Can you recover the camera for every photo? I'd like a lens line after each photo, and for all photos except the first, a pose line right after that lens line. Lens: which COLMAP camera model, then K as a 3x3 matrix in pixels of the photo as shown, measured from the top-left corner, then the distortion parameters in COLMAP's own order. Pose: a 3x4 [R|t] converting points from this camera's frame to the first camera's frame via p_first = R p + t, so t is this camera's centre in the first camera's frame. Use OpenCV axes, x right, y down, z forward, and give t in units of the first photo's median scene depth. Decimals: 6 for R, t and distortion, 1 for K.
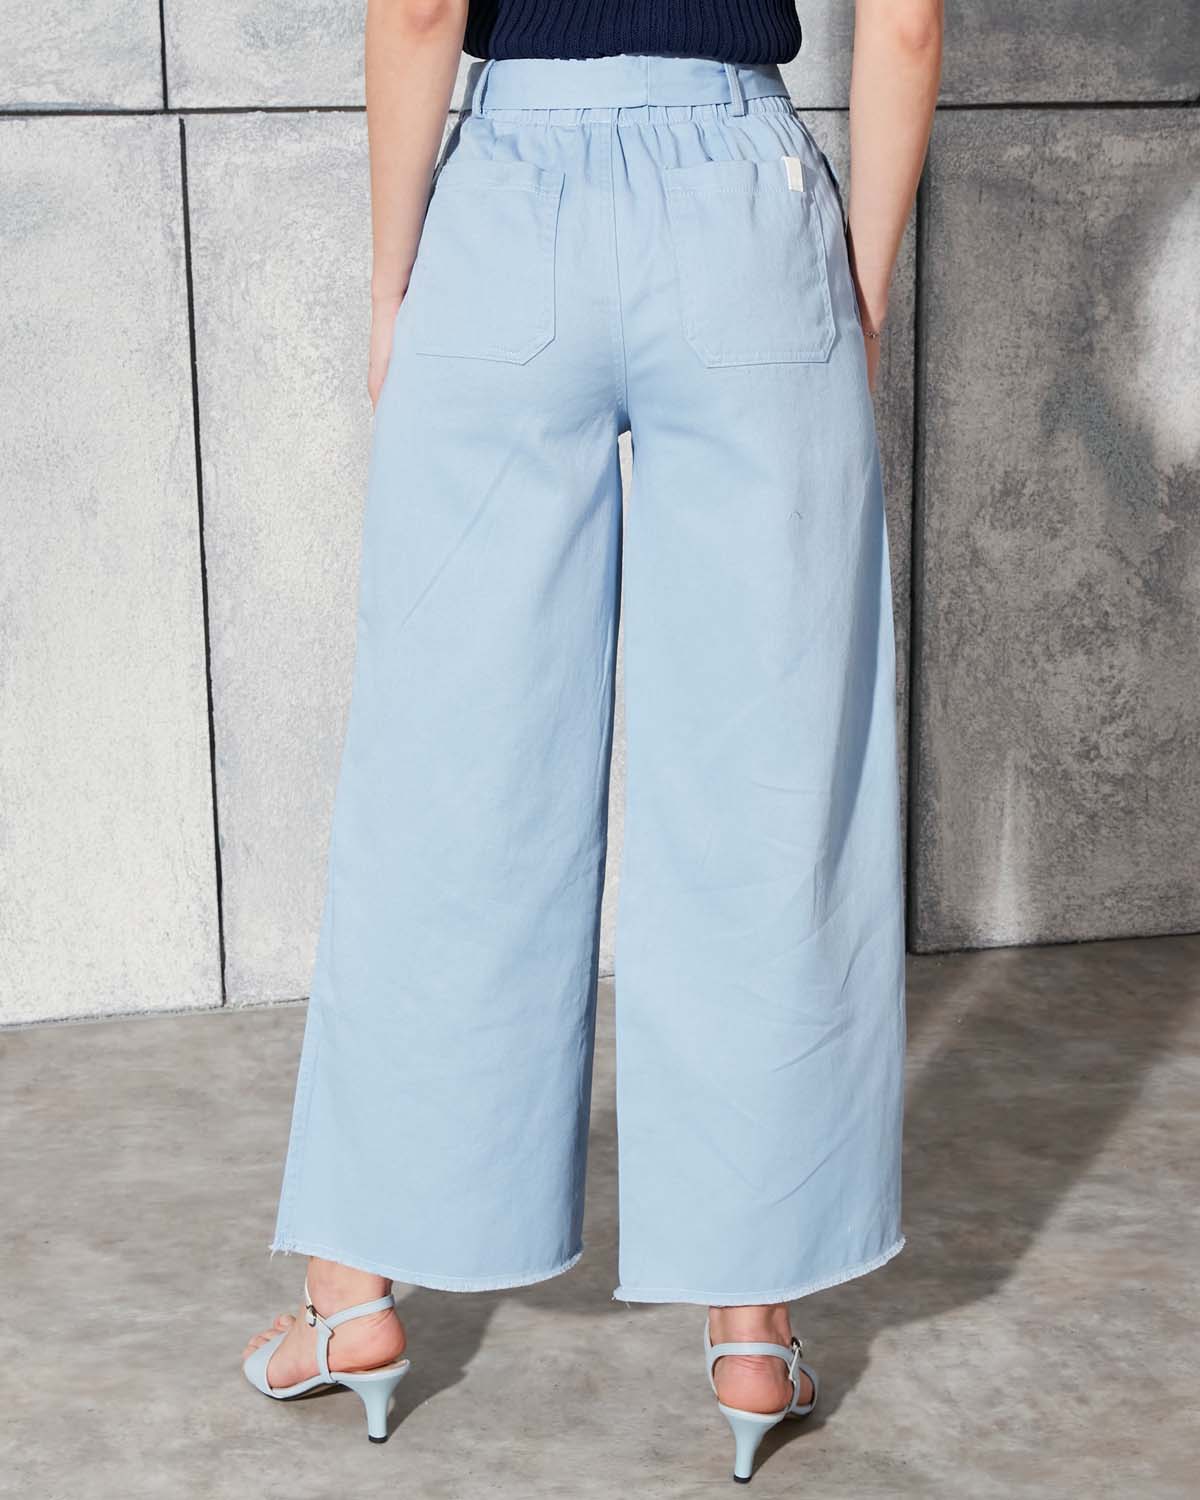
lens RADIAL K [[2697.9, 0, 596.2], [0, 2697.9, 759.2], [0, 0, 1]] dist [0.035089, 0.000000]
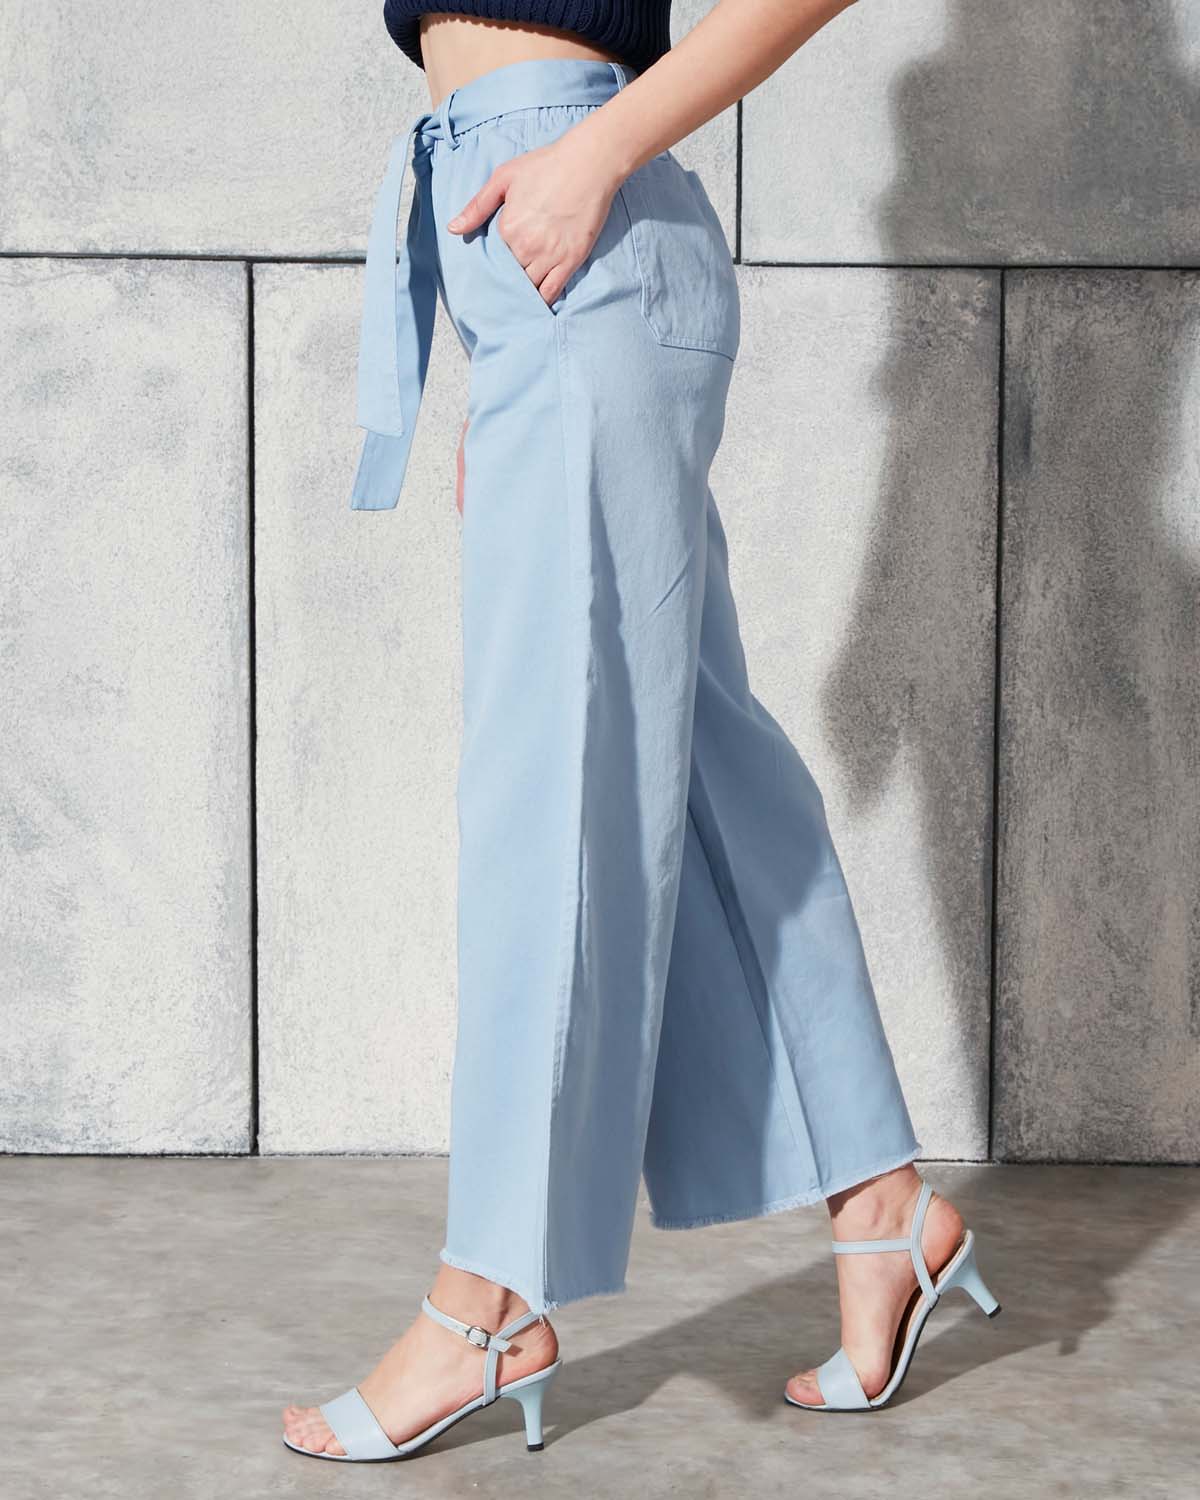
lens RADIAL K [[2562.9, 0, 594.9], [0, 2562.9, 734.8], [0, 0, 1]] dist [0.013983, 0.000000]
pose [[0.972022, 0.032897, -0.232576, 0.114418], [-0.070642, 0.985247, -0.155879, 0.089214], [0.224017, 0.167947, 0.960005, 0.092056]]
